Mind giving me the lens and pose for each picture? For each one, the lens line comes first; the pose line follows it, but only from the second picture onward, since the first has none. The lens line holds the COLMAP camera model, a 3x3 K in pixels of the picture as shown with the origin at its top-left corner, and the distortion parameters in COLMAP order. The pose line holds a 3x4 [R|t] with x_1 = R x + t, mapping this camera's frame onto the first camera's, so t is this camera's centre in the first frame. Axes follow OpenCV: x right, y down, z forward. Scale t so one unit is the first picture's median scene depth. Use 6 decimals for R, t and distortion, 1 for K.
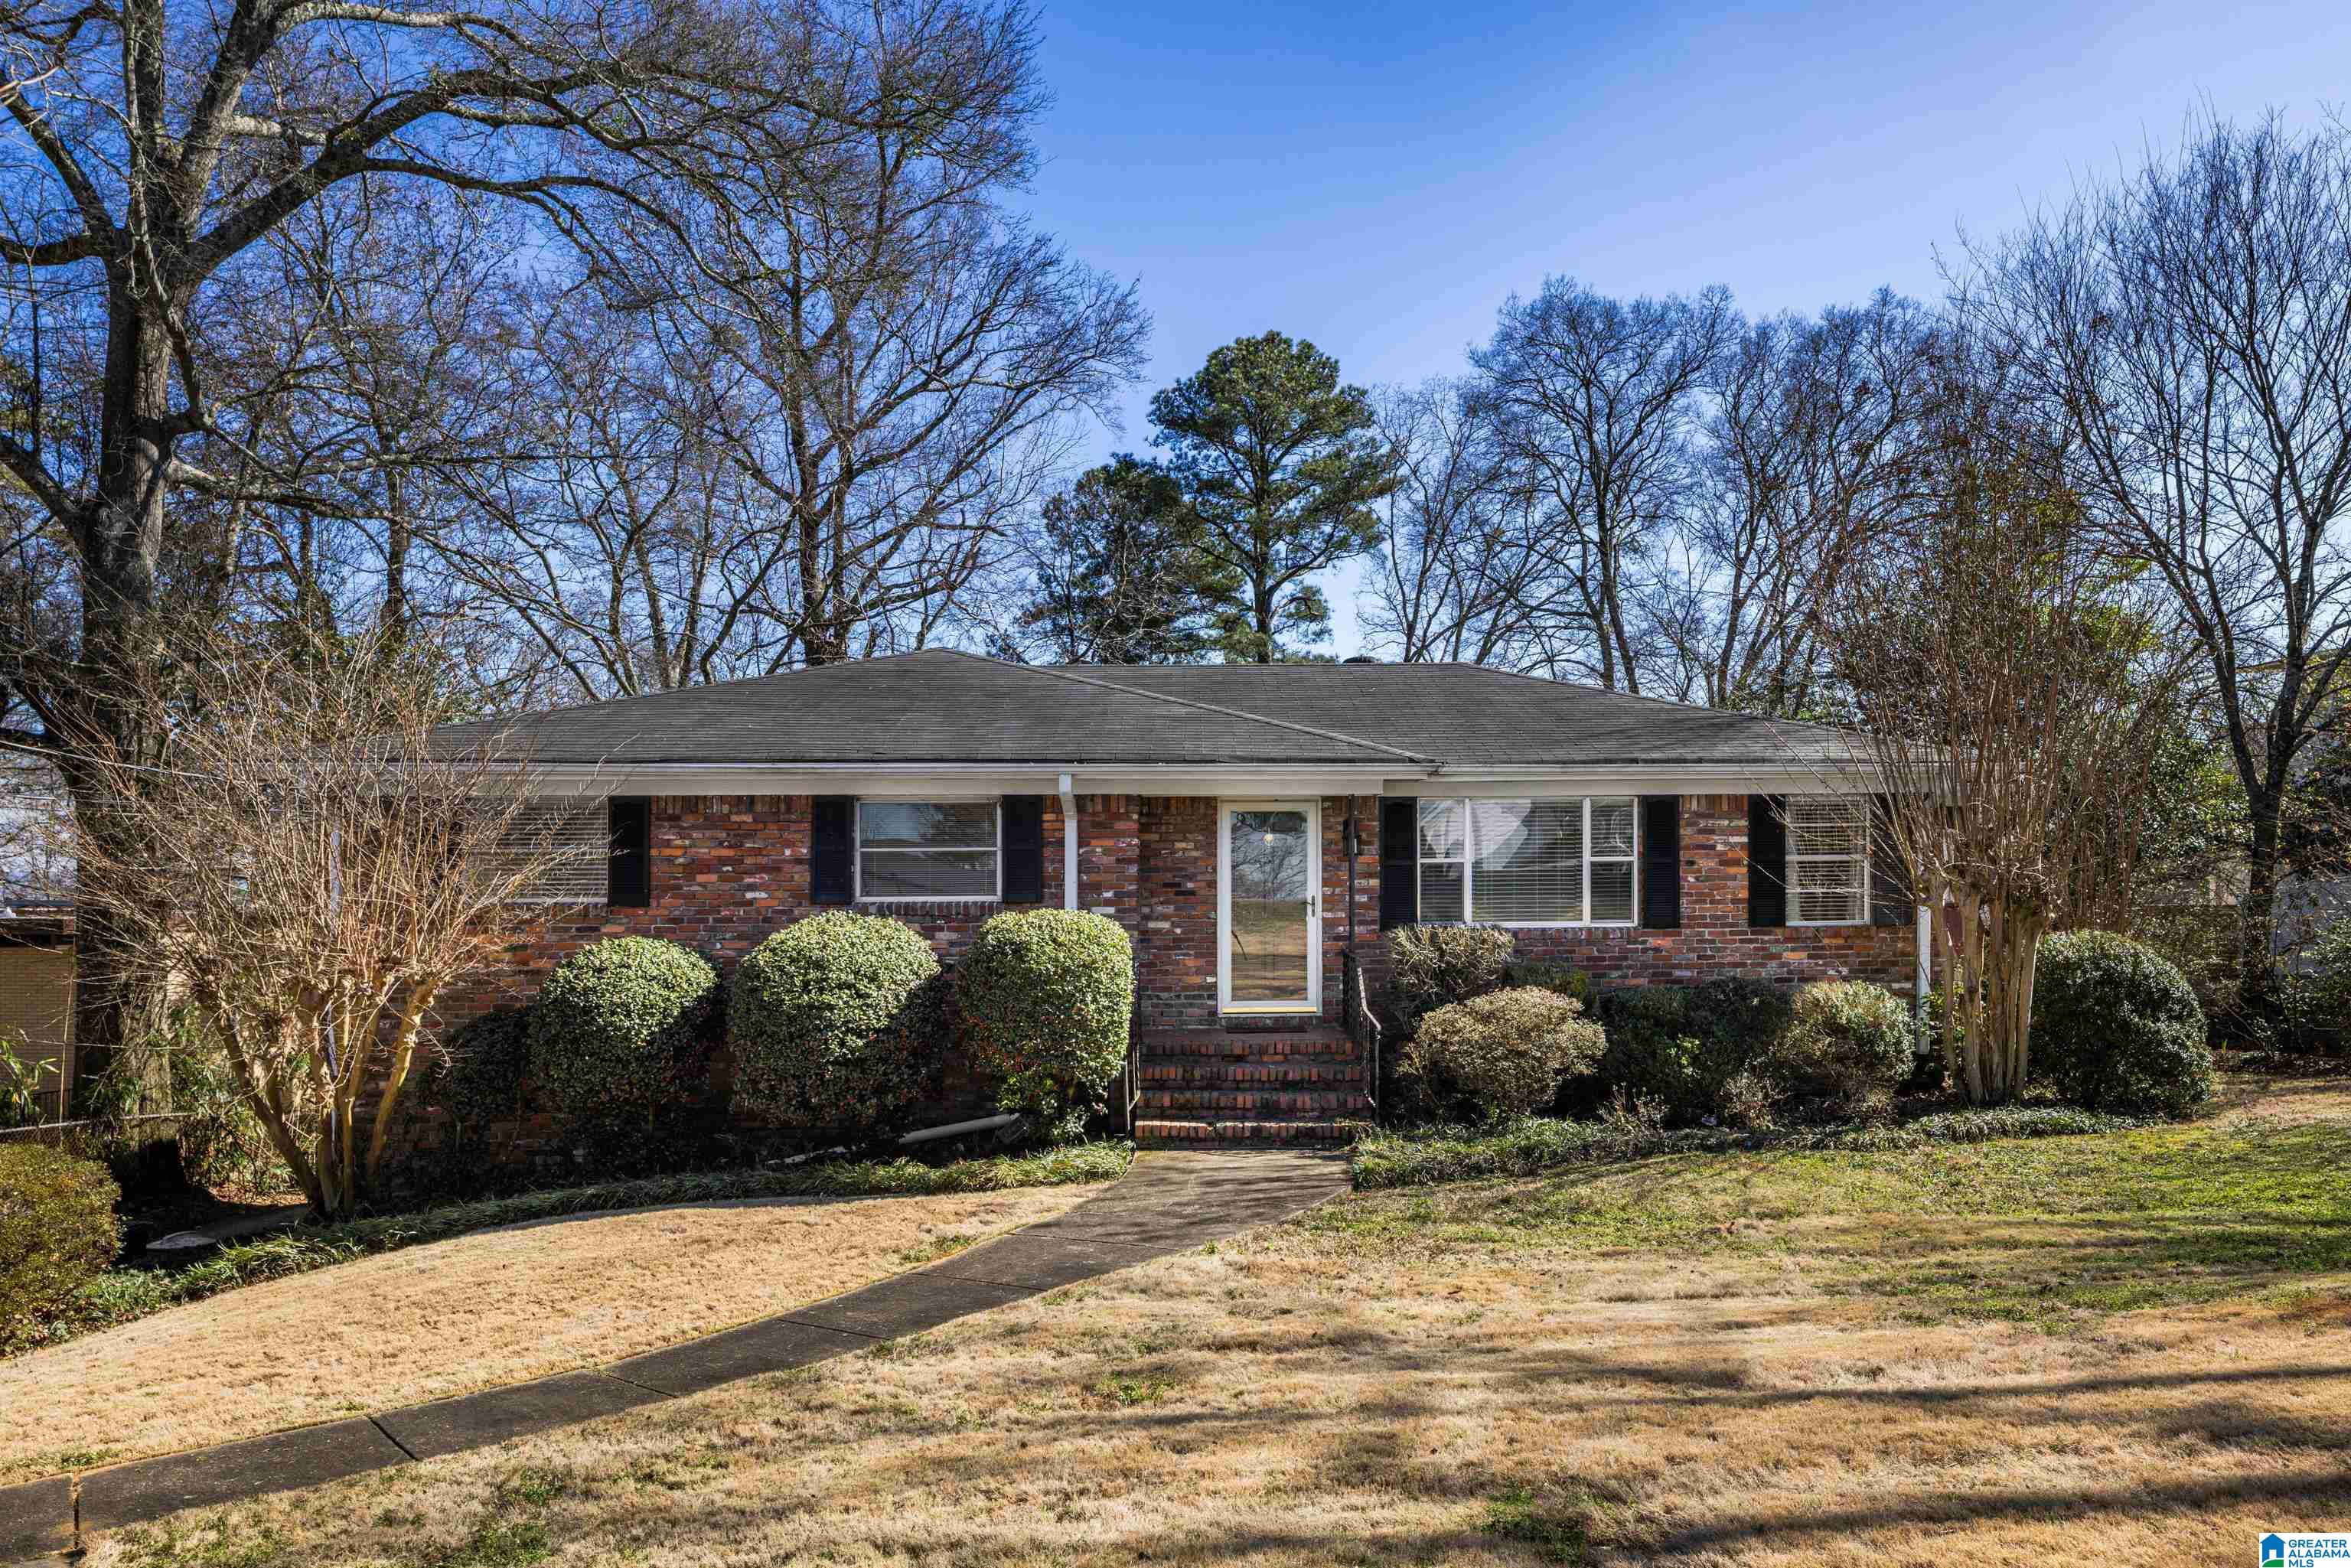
lens RADIAL K [[1568.0, 0, 1249.6], [0, 1568.0, 853.3], [0, 0, 1]] dist [0.003548, -0.000434]
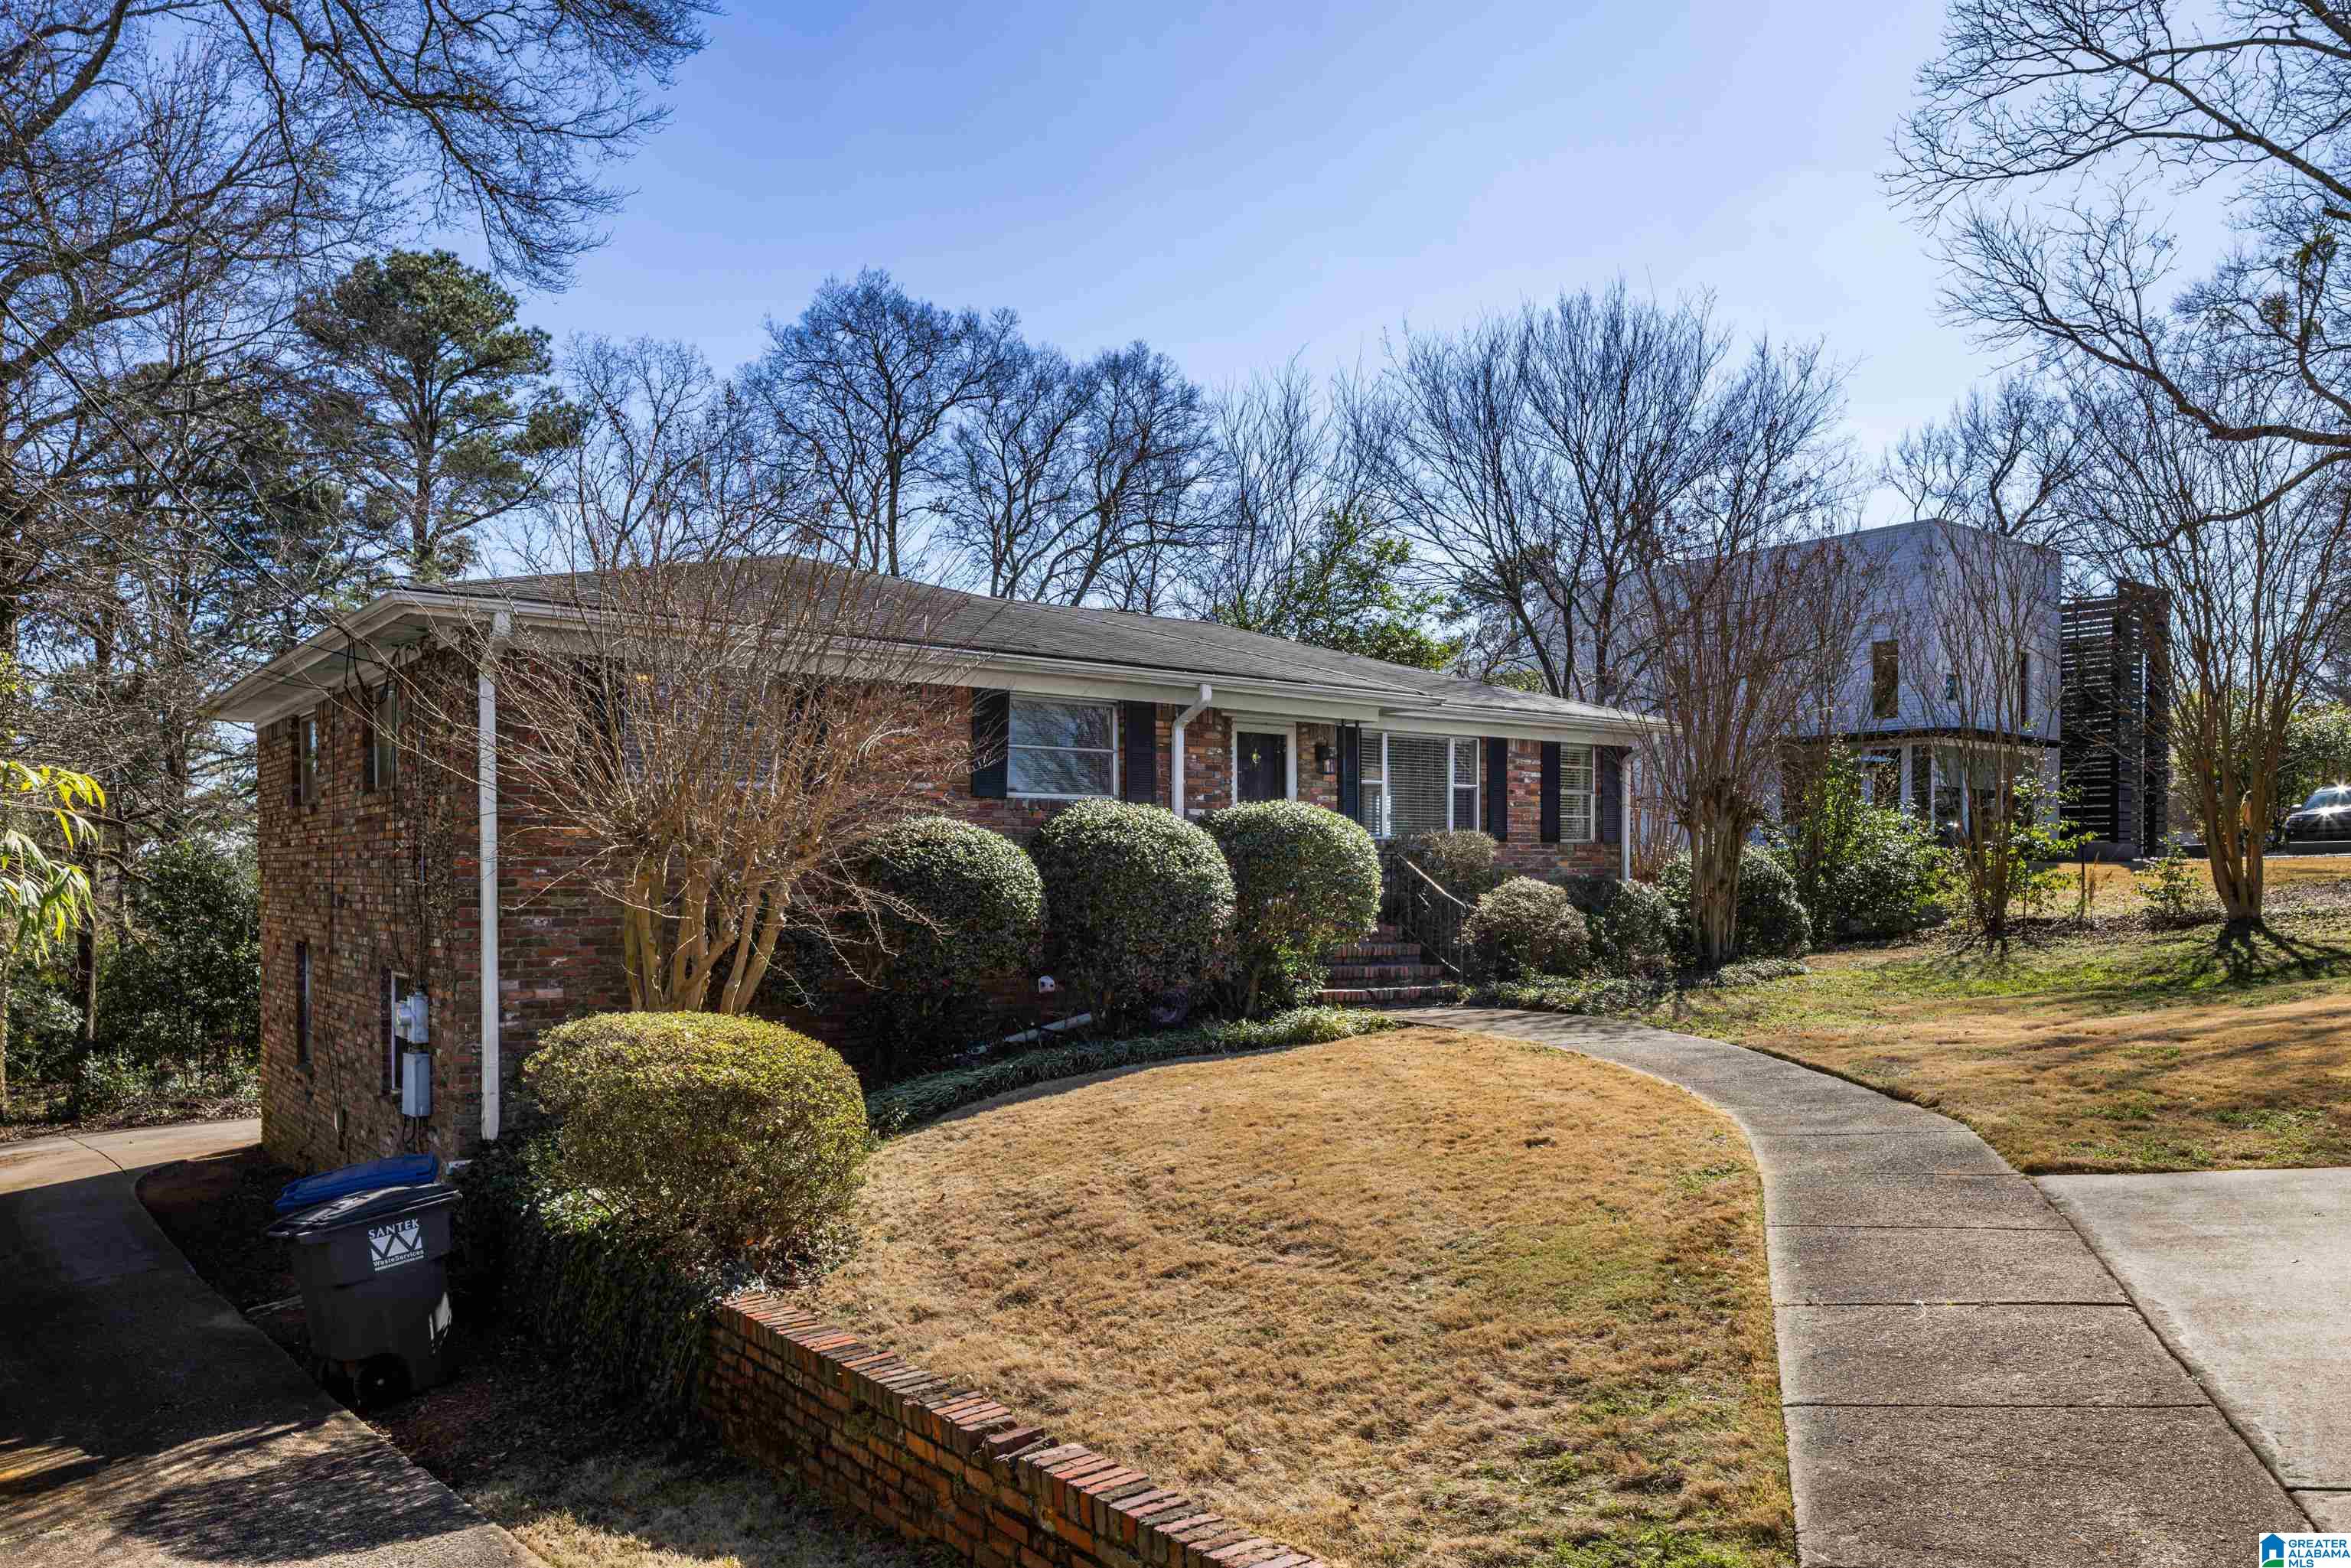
lens RADIAL K [[1568.0, 0, 1163.2], [0, 1568.0, 878.9], [0, 0, 1]] dist [0.003548, -0.000434]
pose [[0.814644, 0.001142, 0.579960, -0.704128], [-0.006993, 0.999945, 0.007854, 0.070172], [-0.579919, -0.010454, 0.814607, 0.122743]]
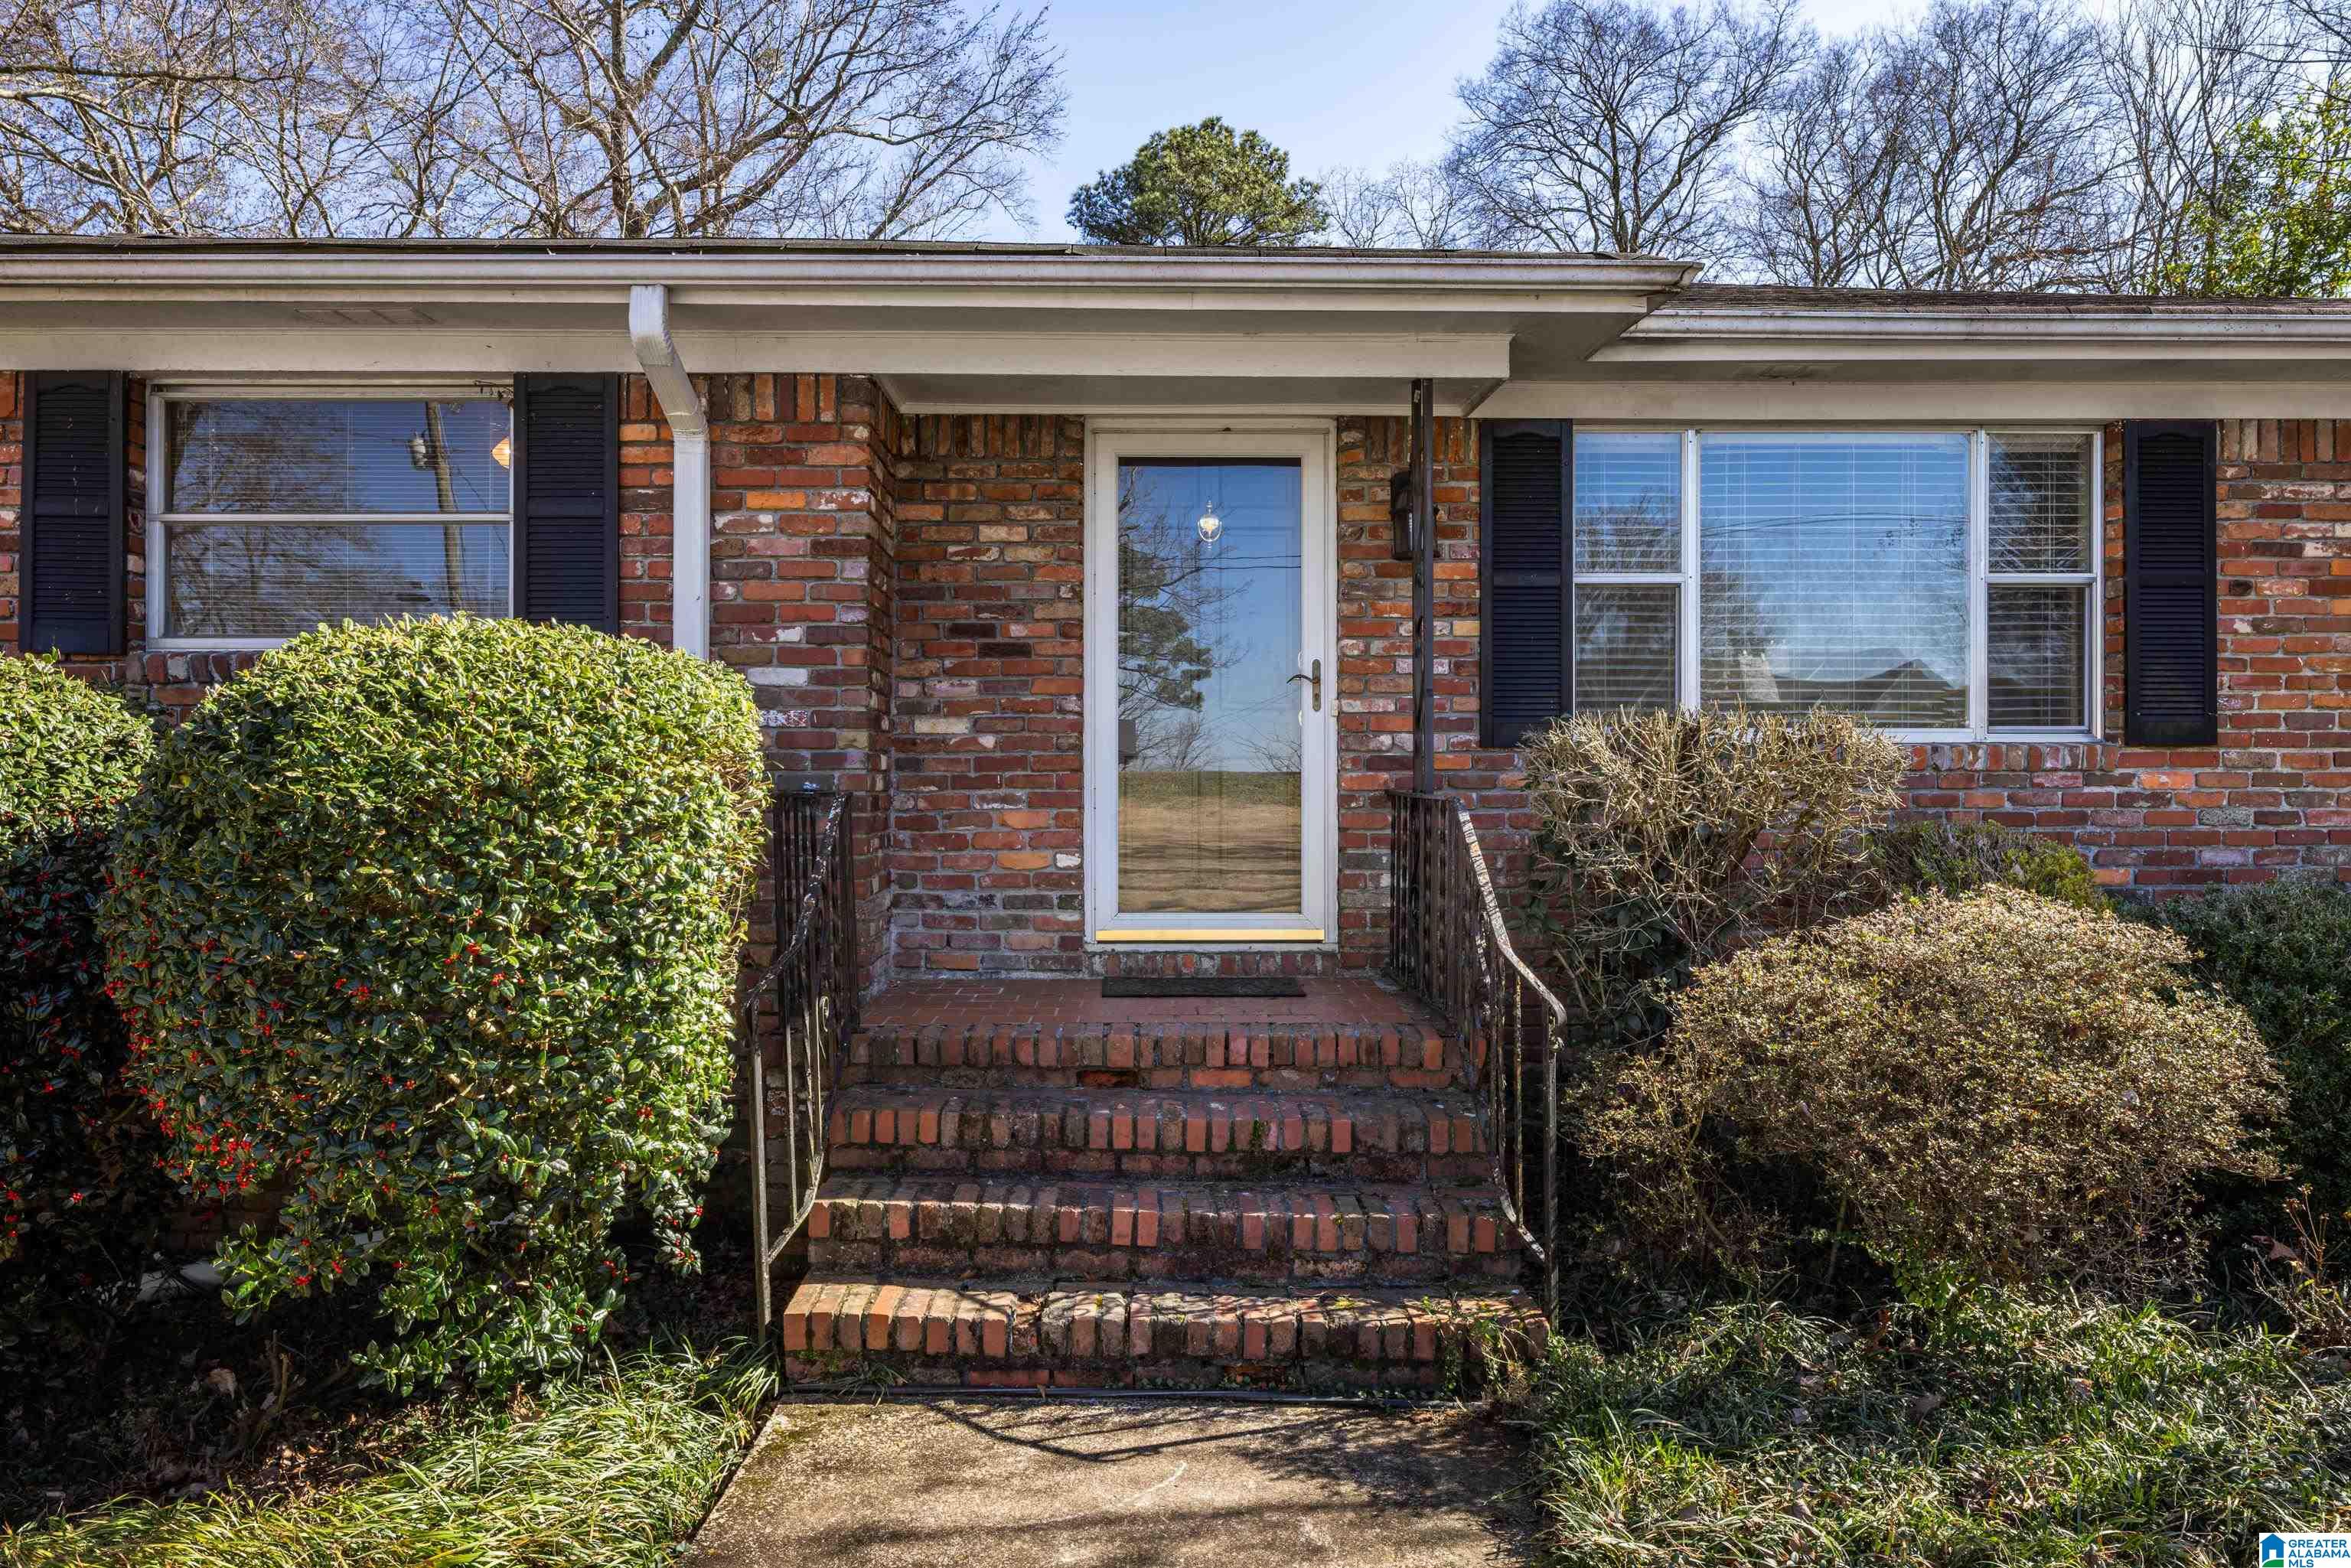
lens RADIAL K [[1568.0, 0, 1122.4], [0, 1568.0, 742.2], [0, 0, 1]] dist [0.003548, -0.000434]
pose [[0.999219, 0.006024, -0.039064, 0.005862], [-0.006149, 0.999976, -0.003077, 0.050414], [0.039045, 0.003314, 0.999232, 0.588128]]
